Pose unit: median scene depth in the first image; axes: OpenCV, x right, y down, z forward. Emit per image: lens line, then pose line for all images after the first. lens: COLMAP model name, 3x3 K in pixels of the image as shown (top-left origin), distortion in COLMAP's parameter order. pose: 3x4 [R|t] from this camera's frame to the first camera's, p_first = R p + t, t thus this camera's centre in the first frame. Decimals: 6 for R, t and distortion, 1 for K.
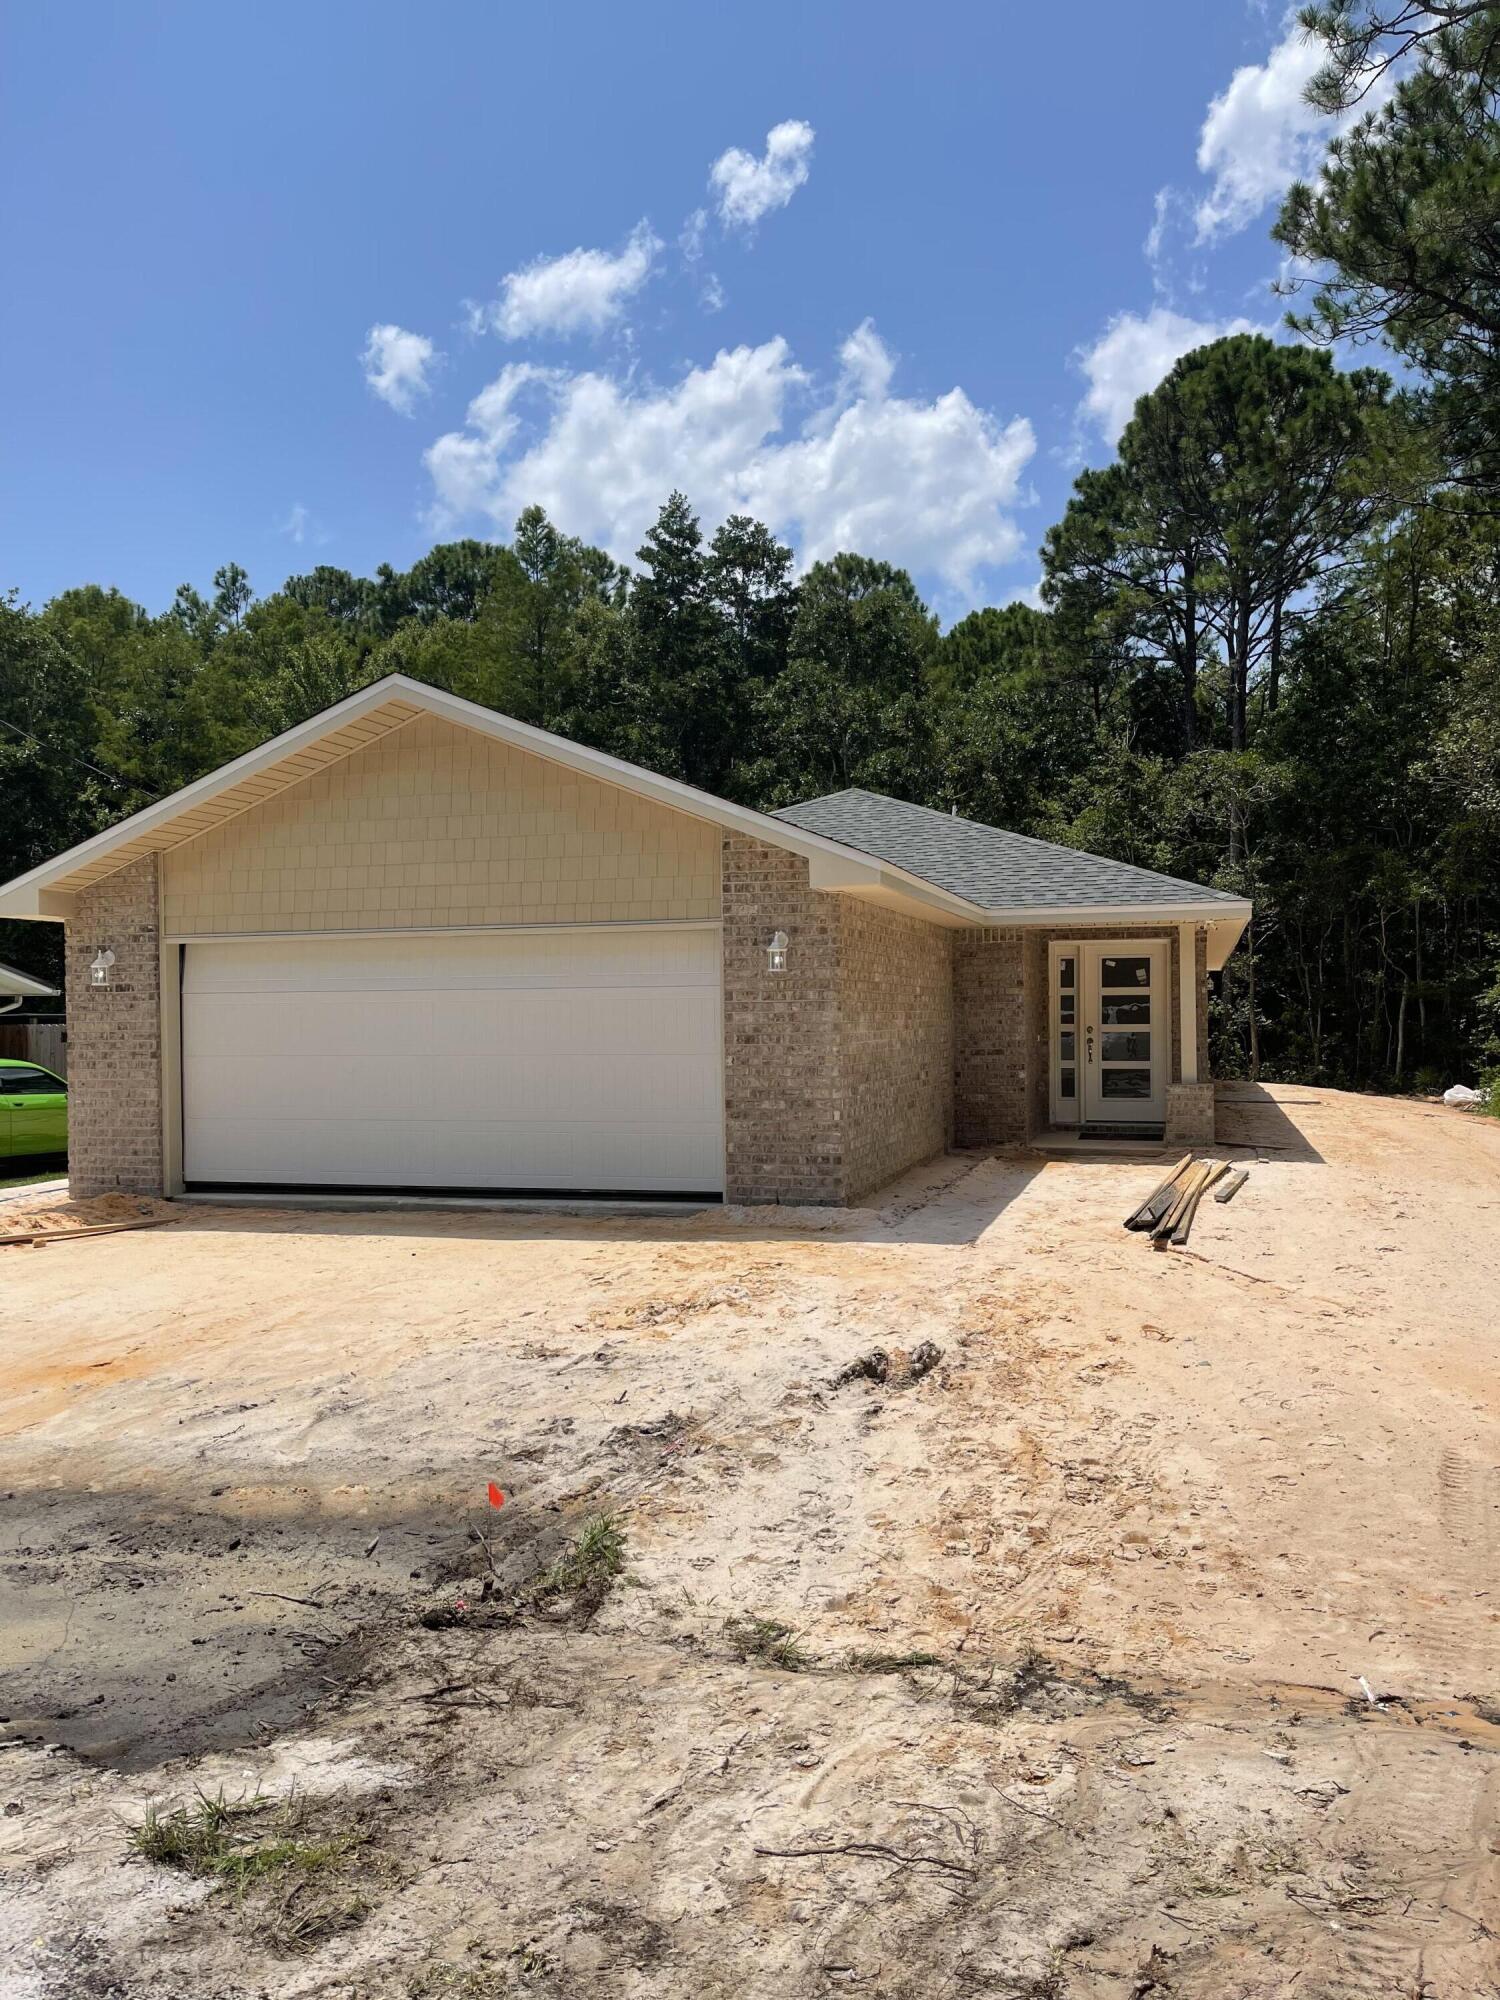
lens RADIAL K [[1523.6, 0, 750.0], [0, 1523.6, 1000.0], [0, 0, 1]] dist [0.058772, -0.092962]
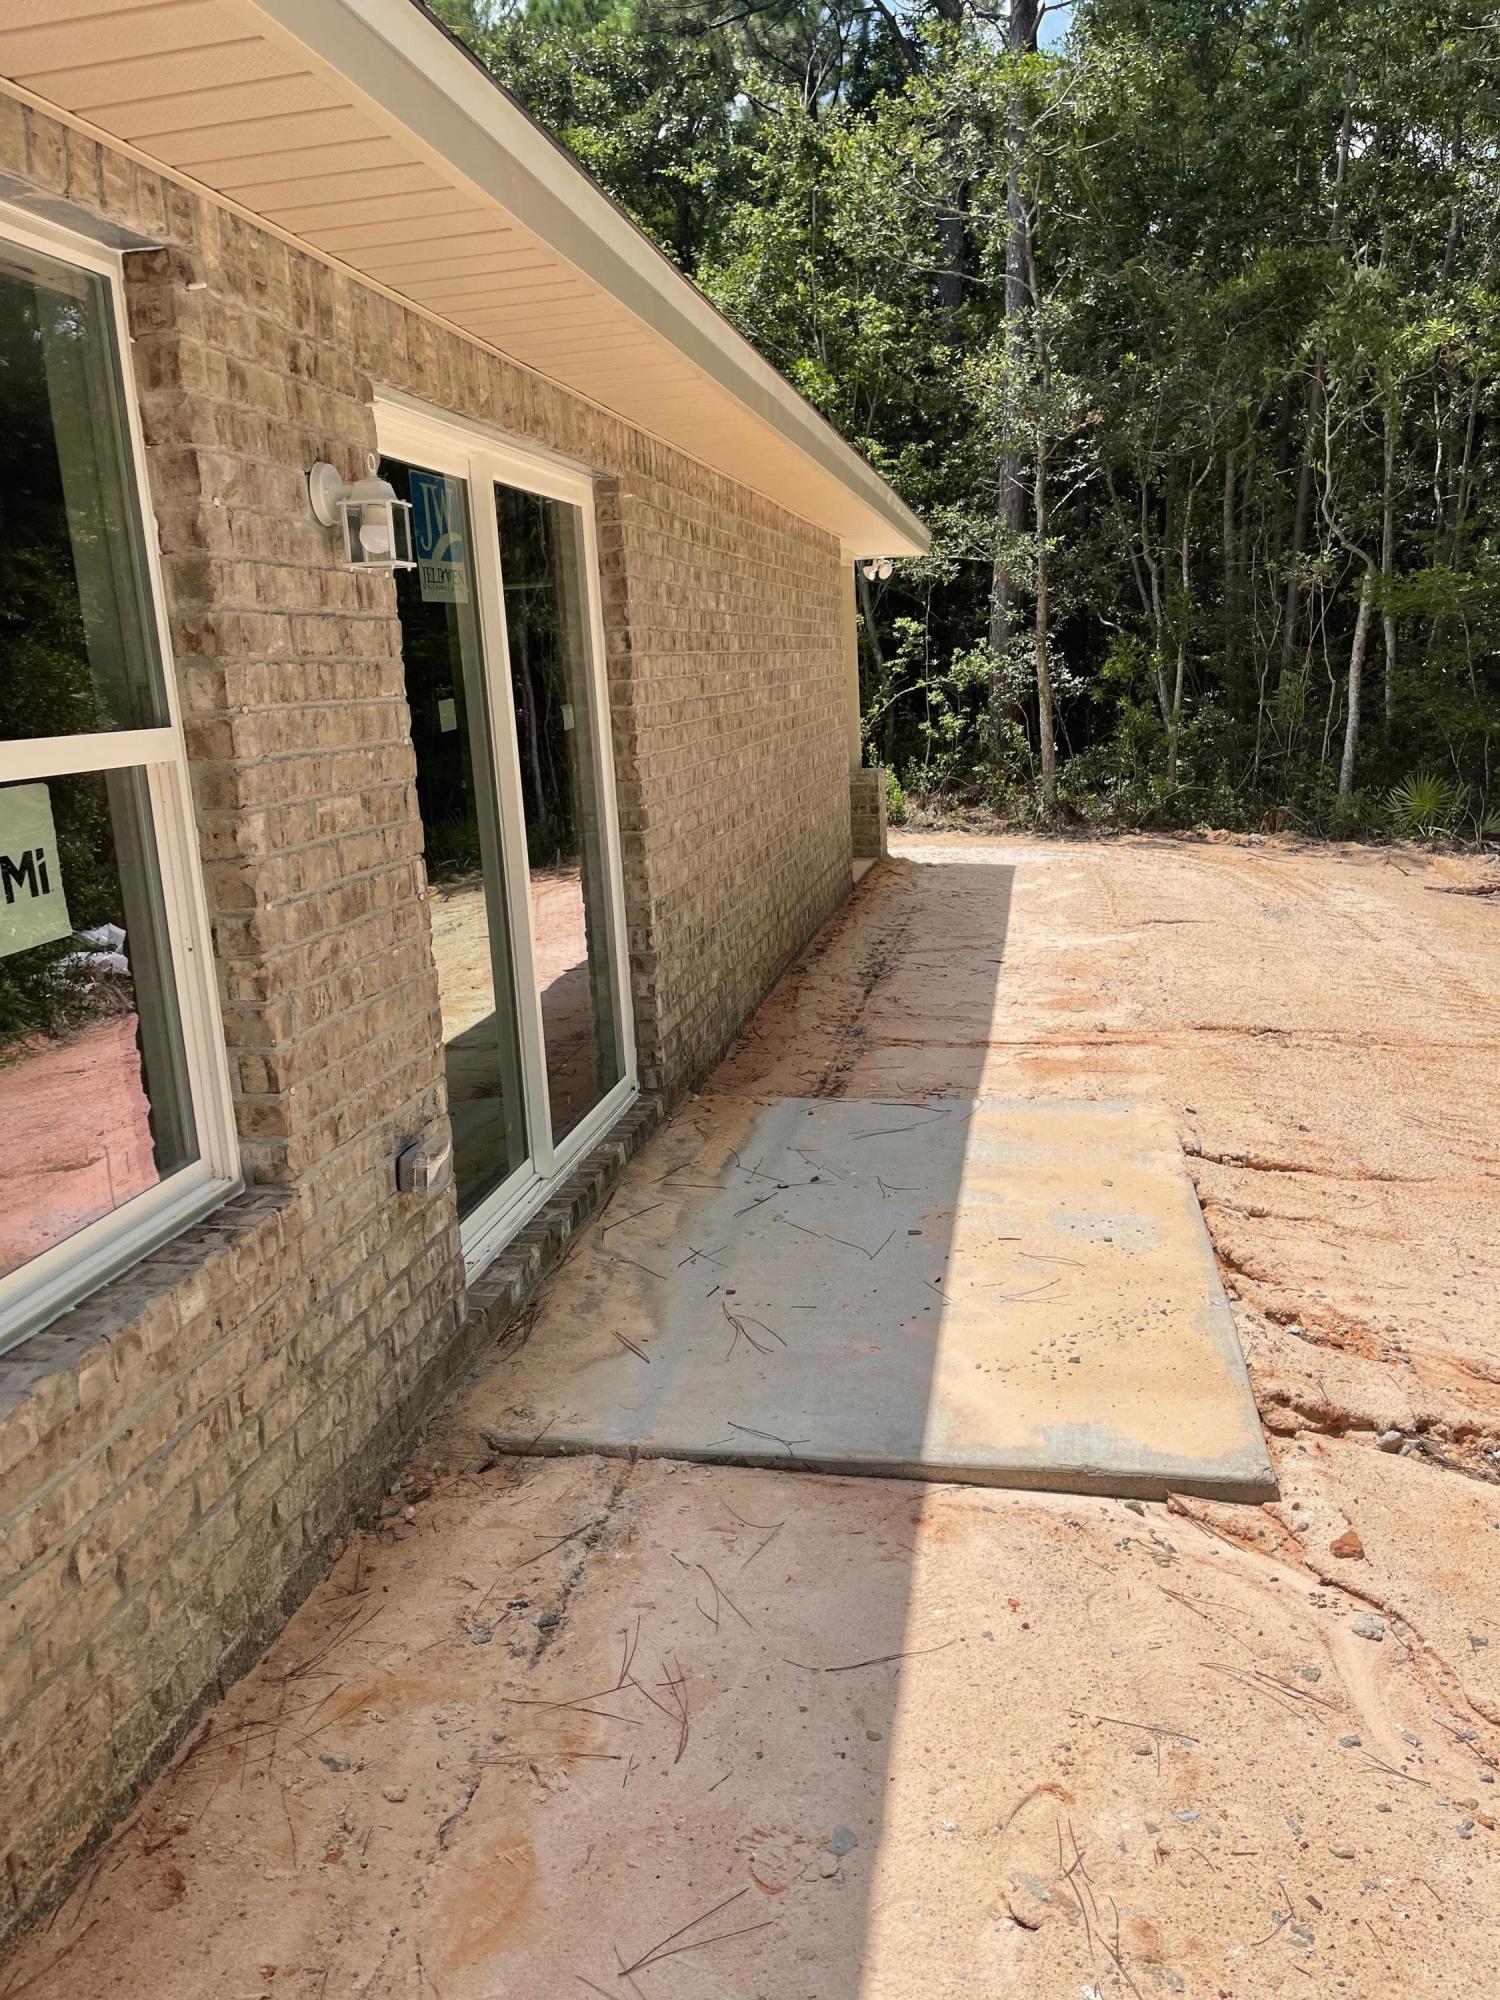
lens RADIAL K [[1494.1, 0, 750.0], [0, 1494.1, 1000.0], [0, 0, 1]] dist [0.065506, -0.075057]
pose [[0.994858, -0.058402, 0.082742, 0.191310], [0.038076, 0.972735, 0.228774, -0.000013], [-0.093847, -0.224447, 0.969957, 0.527402]]
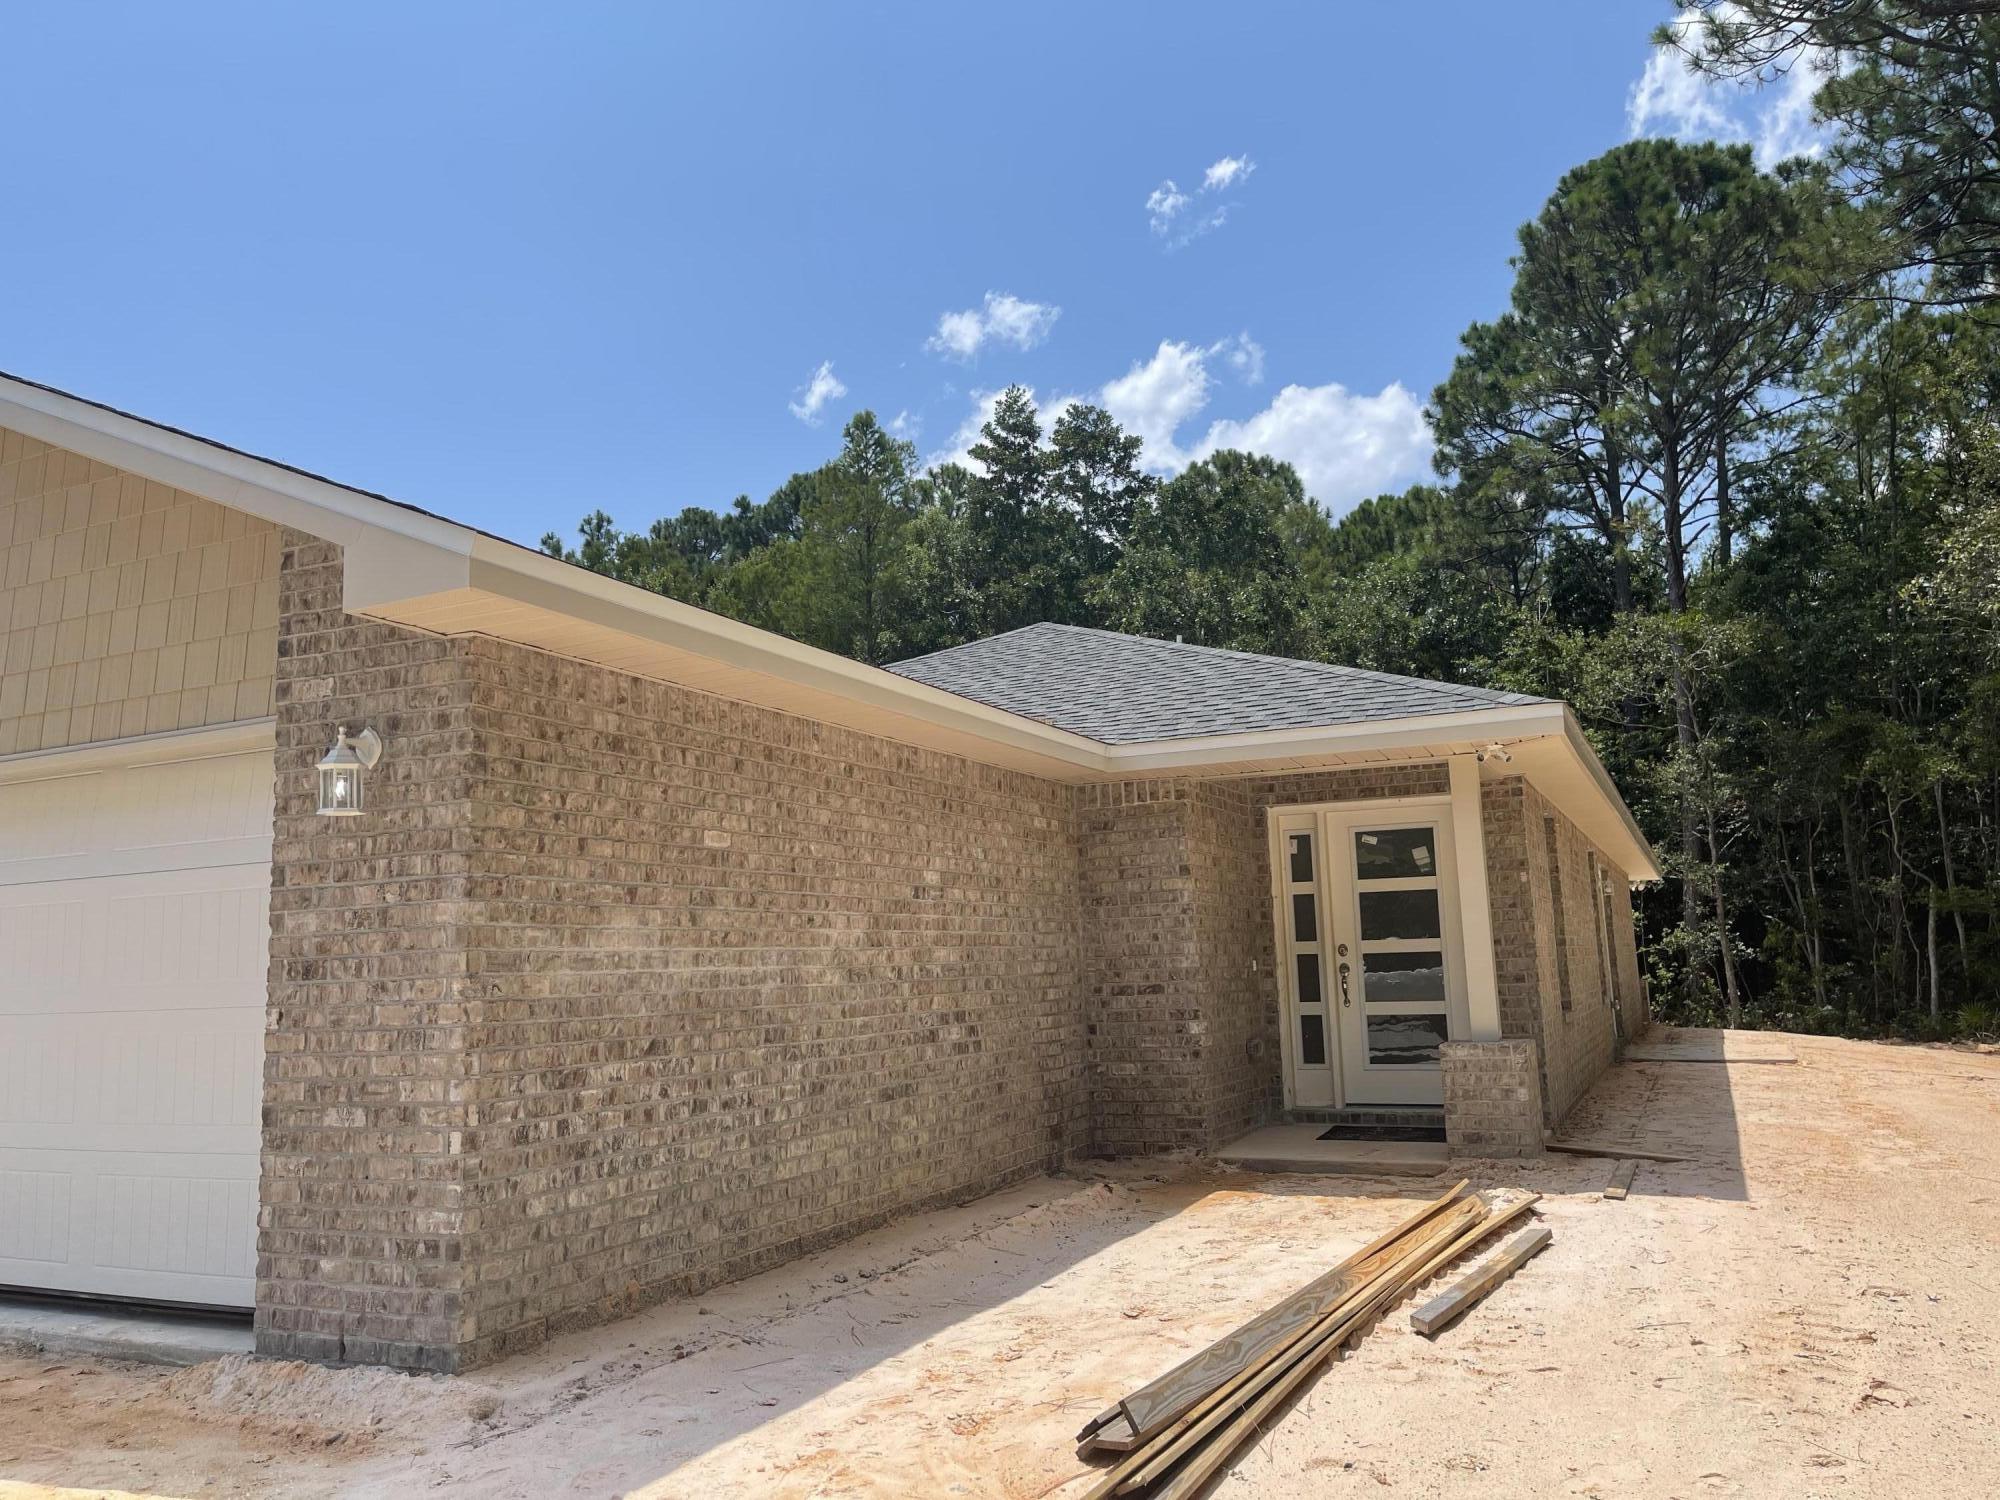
lens RADIAL K [[1494.1, 0, 1000.0], [0, 1494.1, 750.0], [0, 0, 1]] dist [0.065506, -0.075057]
pose [[0.987825, -0.046184, -0.148553, 0.081409], [0.025920, 0.990431, -0.135555, 0.008125], [0.153392, 0.130054, 0.979570, 0.173784]]
